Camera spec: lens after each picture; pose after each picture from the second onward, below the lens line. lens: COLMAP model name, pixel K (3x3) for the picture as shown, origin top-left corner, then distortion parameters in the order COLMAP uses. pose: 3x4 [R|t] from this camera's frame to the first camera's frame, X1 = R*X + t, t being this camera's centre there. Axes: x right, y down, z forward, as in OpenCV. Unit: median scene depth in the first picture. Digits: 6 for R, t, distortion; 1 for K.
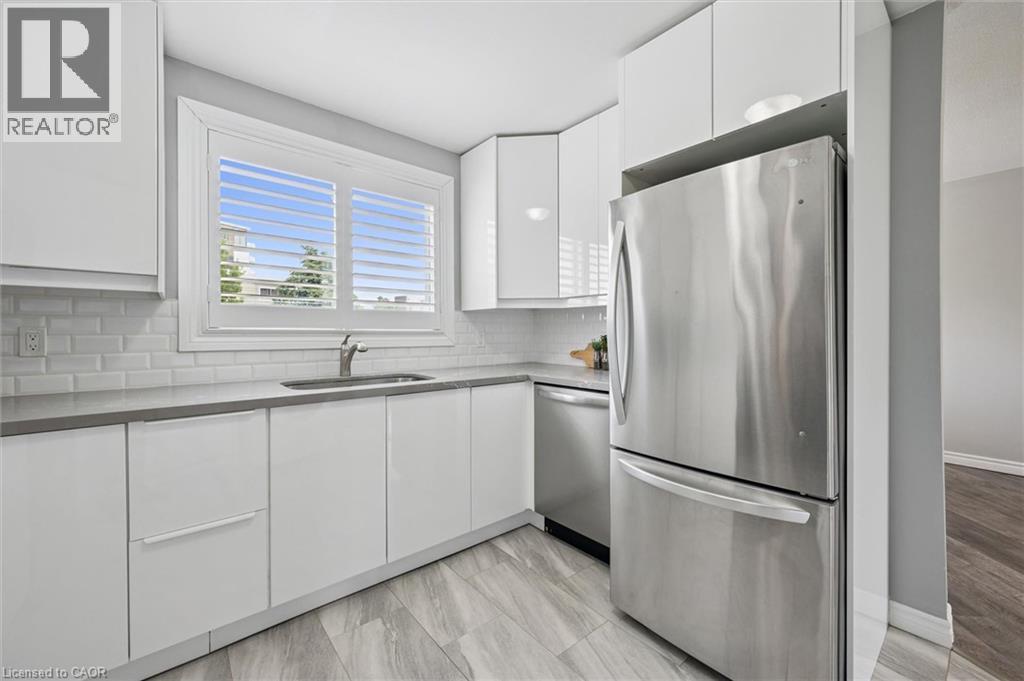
lens RADIAL K [[406.5, 0, 512.0], [0, 406.5, 340.5], [0, 0, 1]] dist [-0.001000, -0.000008]
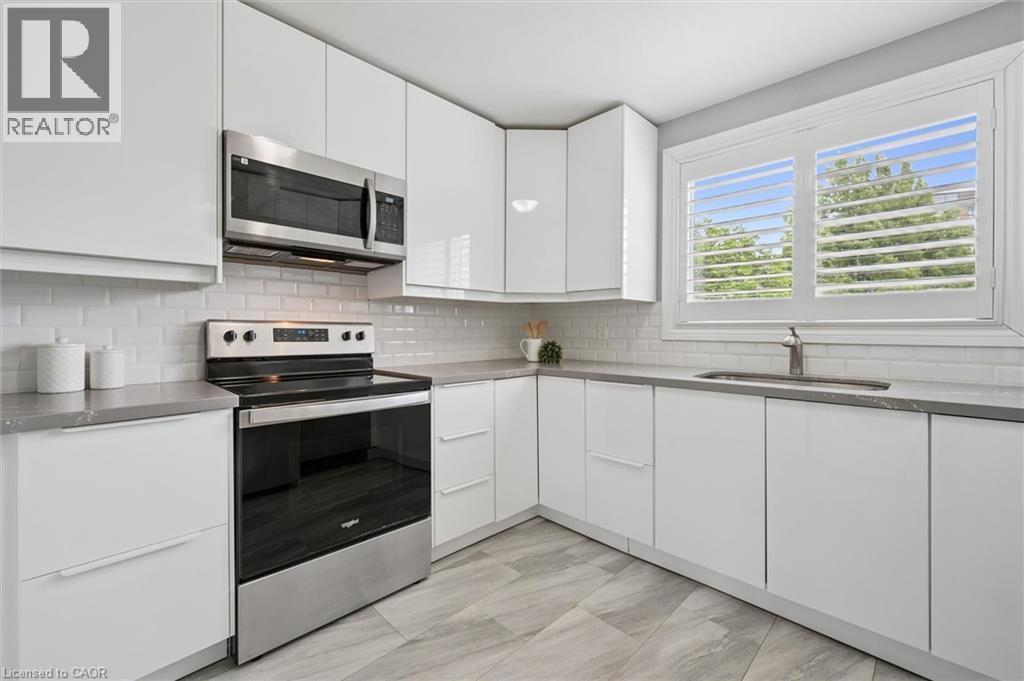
lens RADIAL K [[425.2, 0, 512.0], [0, 425.2, 340.5], [0, 0, 1]] dist [0.001340, -0.000081]
pose [[0.075205, 0.031537, -0.996669, 0.580723], [-0.011485, 0.999461, 0.030759, -0.009124], [0.997102, 0.009133, 0.075527, 0.411972]]
